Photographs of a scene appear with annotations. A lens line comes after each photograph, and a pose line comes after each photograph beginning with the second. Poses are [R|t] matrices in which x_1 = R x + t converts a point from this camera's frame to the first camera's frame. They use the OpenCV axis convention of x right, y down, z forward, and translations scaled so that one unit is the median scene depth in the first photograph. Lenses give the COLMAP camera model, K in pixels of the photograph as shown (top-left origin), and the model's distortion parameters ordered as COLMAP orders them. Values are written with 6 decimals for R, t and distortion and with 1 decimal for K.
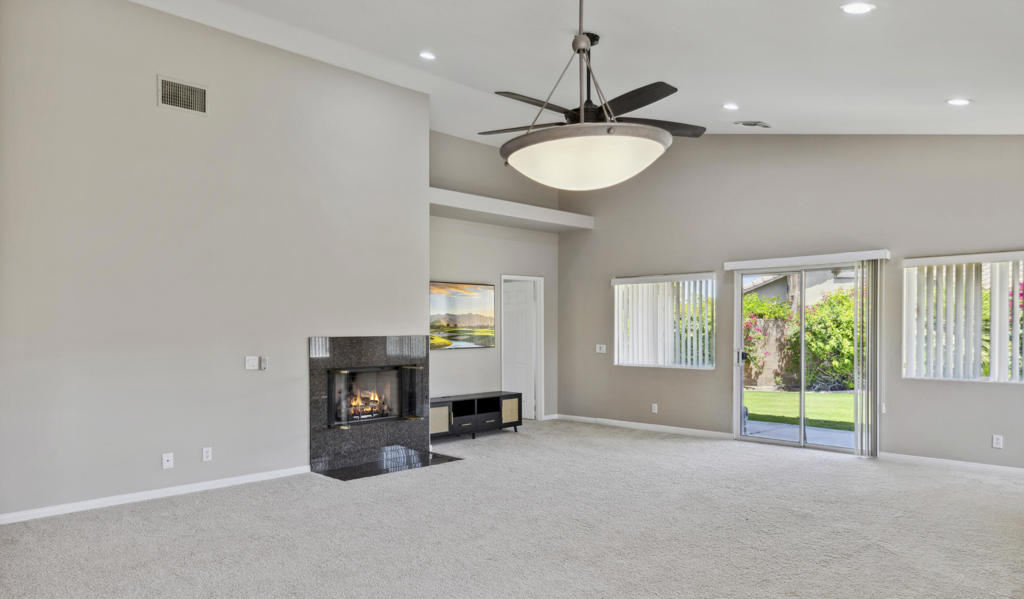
lens RADIAL K [[668.7, 0, 511.5], [0, 668.7, 334.6], [0, 0, 1]] dist [0.011775, 0.000505]
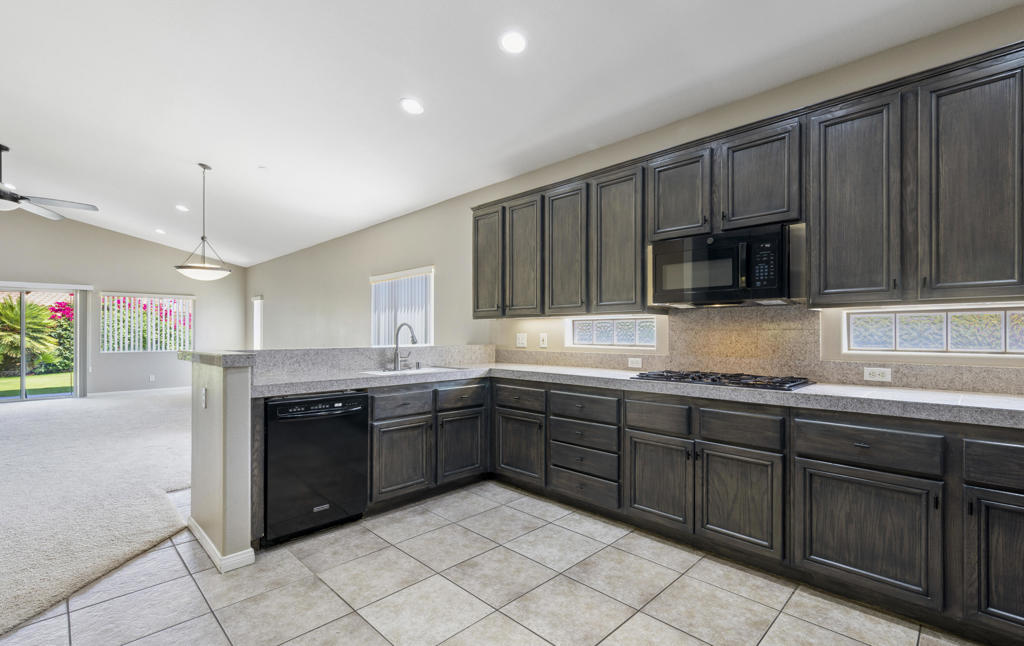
lens RADIAL K [[458.2, 0, 514.9], [0, 458.2, 332.6], [0, 0, 1]] dist [0.003101, 0.000877]
pose [[0.000240, 0.004365, 0.999990, -0.722034], [0.010519, 0.999935, -0.004368, 0.024152], [-0.999945, 0.010520, 0.000195, -0.184923]]
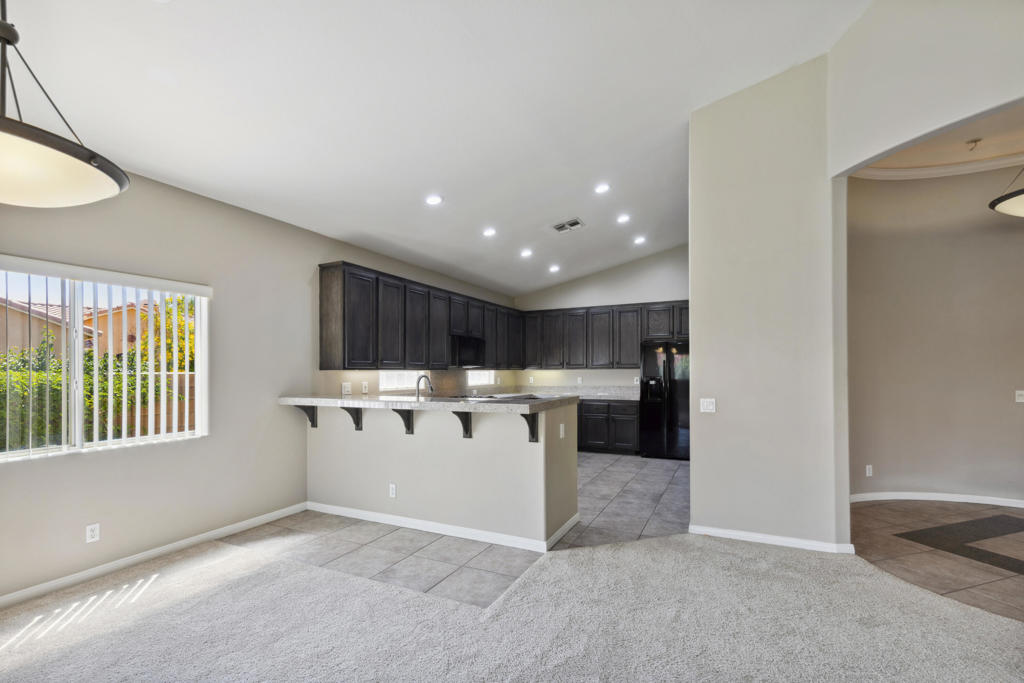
lens RADIAL K [[453.9, 0, 517.7], [0, 453.9, 369.0], [0, 0, 1]] dist [0.001088, 0.000154]
pose [[-0.942421, 0.006593, -0.334363, -0.101200], [0.005290, 0.999974, 0.004809, -0.000384], [0.334387, 0.002763, -0.942432, 0.571092]]
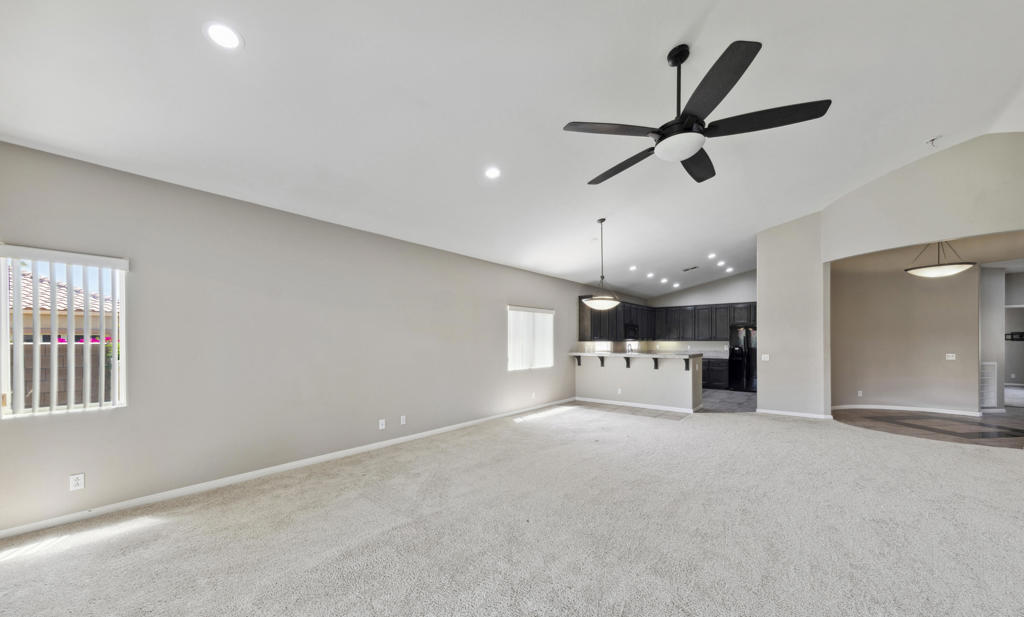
lens RADIAL K [[368.8, 0, 514.3], [0, 368.8, 337.5], [0, 0, 1]] dist [0.001229, 0.000001]
pose [[-0.995386, 0.002943, -0.095911, 0.293647], [0.002872, 0.999995, 0.000878, -0.012632], [0.095914, 0.000599, -0.995389, 1.085999]]
